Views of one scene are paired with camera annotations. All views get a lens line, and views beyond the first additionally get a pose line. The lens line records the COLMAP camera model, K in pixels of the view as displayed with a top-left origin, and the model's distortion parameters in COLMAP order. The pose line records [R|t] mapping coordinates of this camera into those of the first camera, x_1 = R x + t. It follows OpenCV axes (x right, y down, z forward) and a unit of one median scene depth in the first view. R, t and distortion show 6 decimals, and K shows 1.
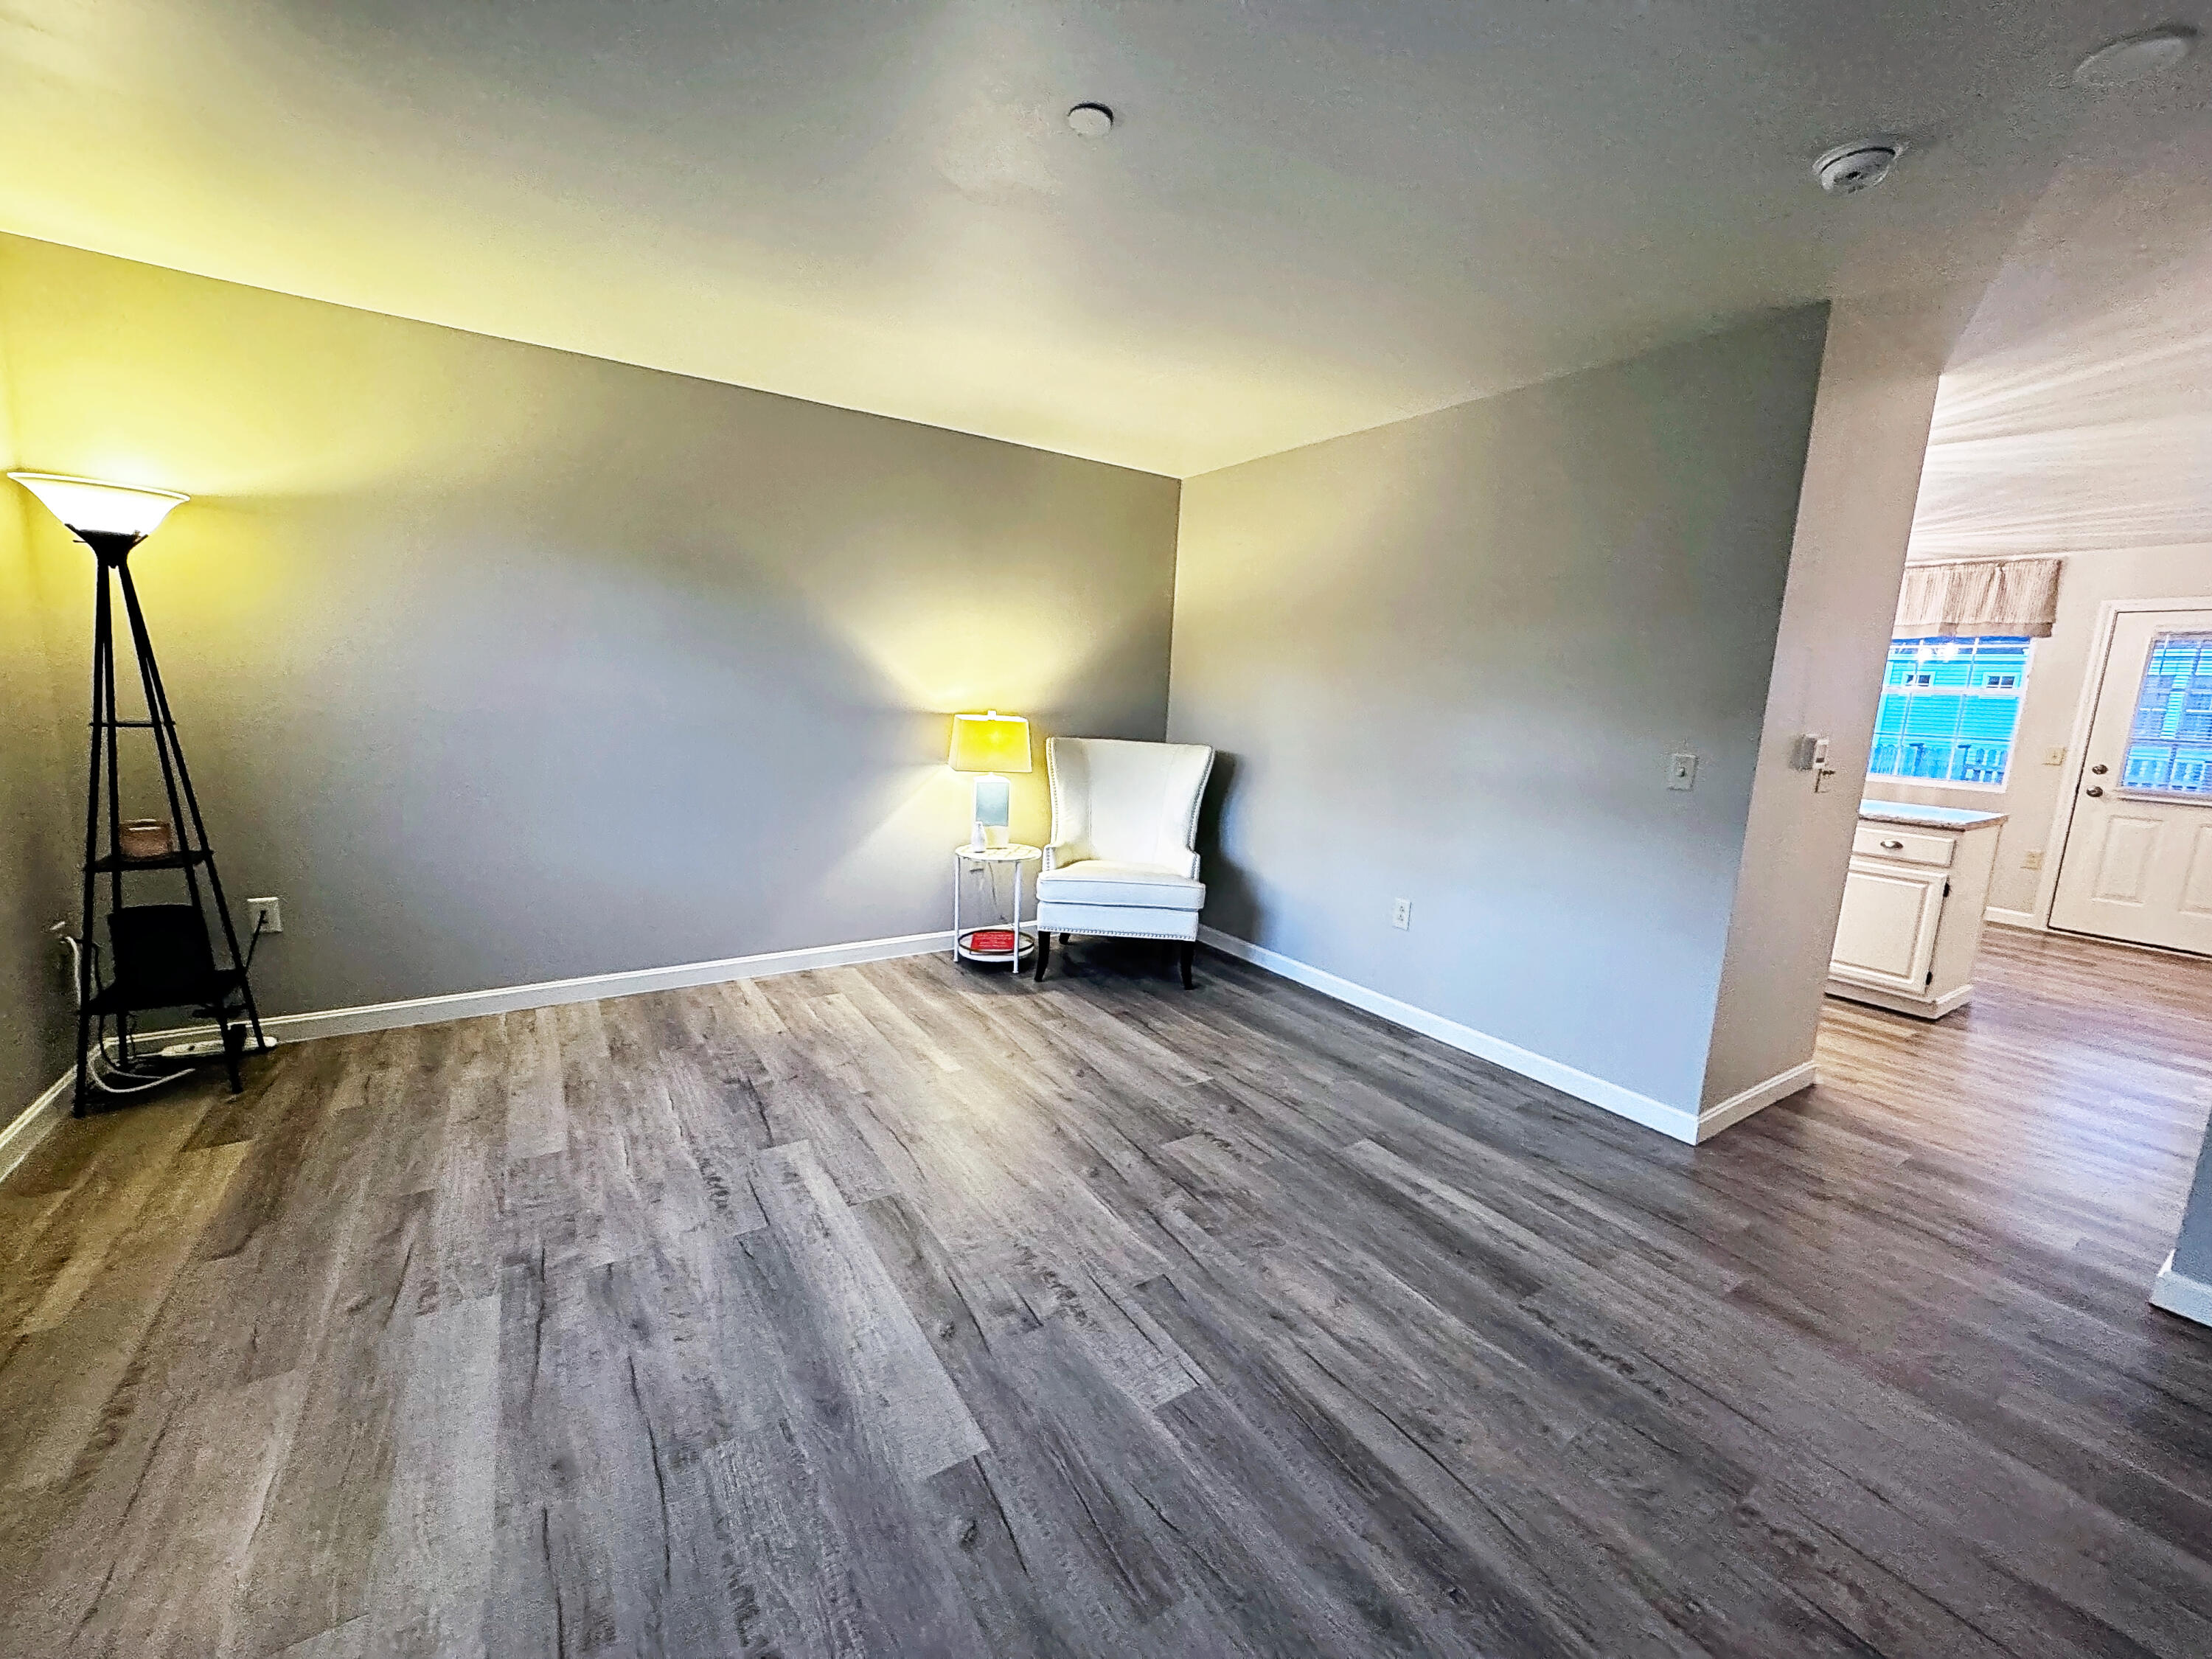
lens RADIAL K [[881.0, 0, 1120.3], [0, 881.0, 818.7], [0, 0, 1]] dist [-0.003082, 0.000705]
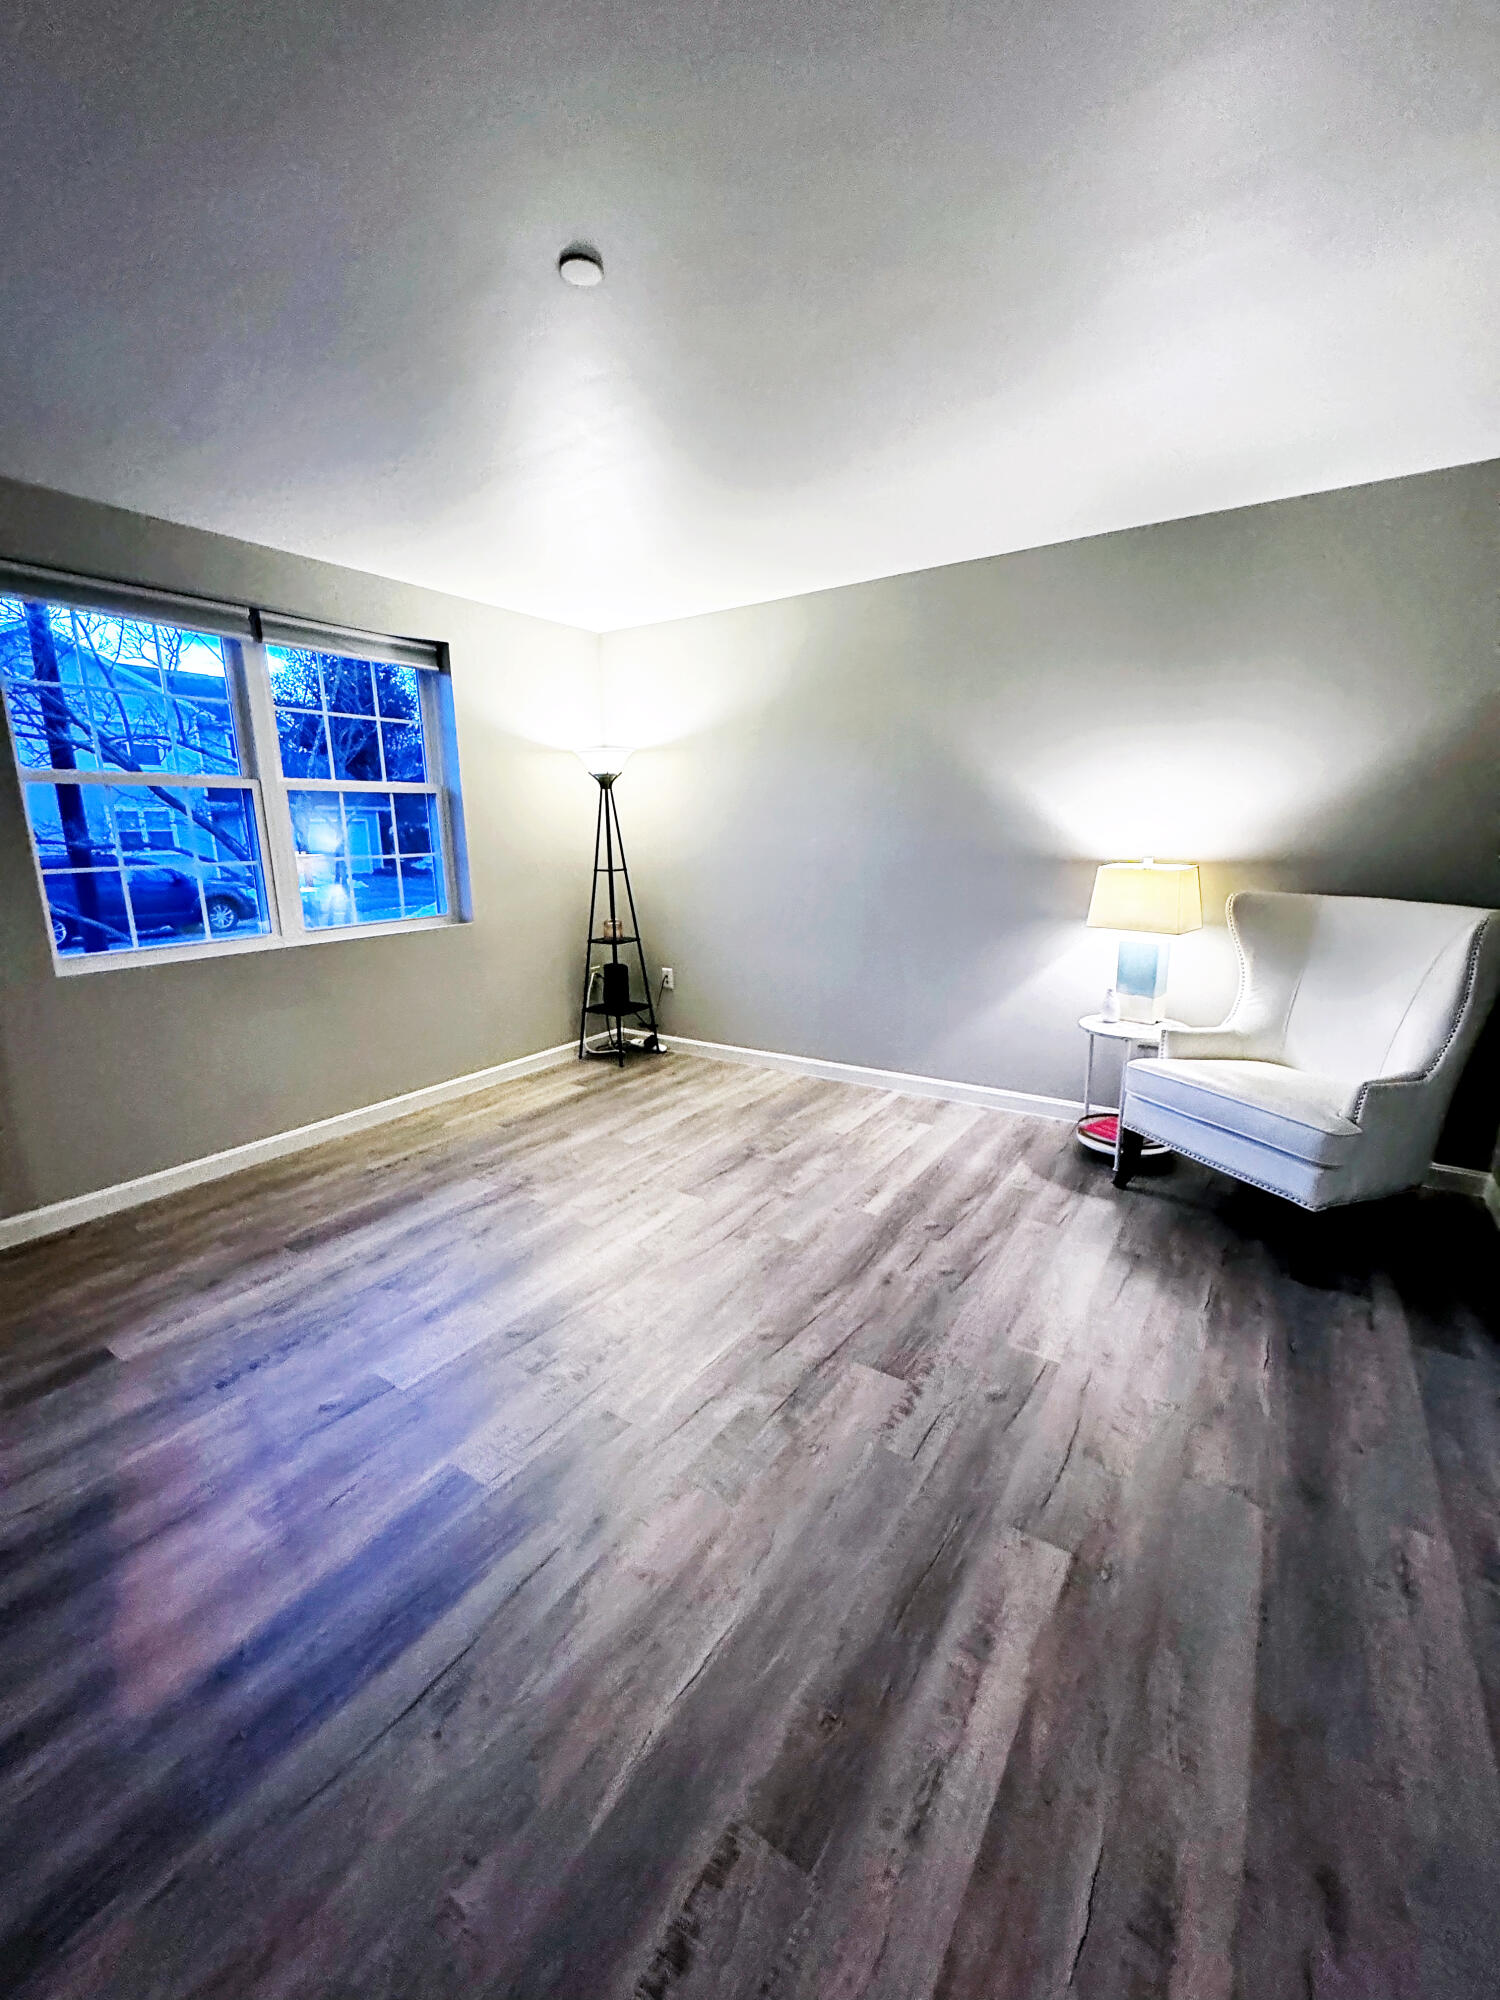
lens RADIAL K [[796.6, 0, 739.3], [0, 796.6, 1001.9], [0, 0, 1]] dist [-0.003082, 0.000705]
pose [[0.382842, 0.149331, -0.911665, 0.681678], [-0.107144, 0.987367, 0.116737, -0.058127], [0.917580, 0.052988, 0.394005, 0.590263]]
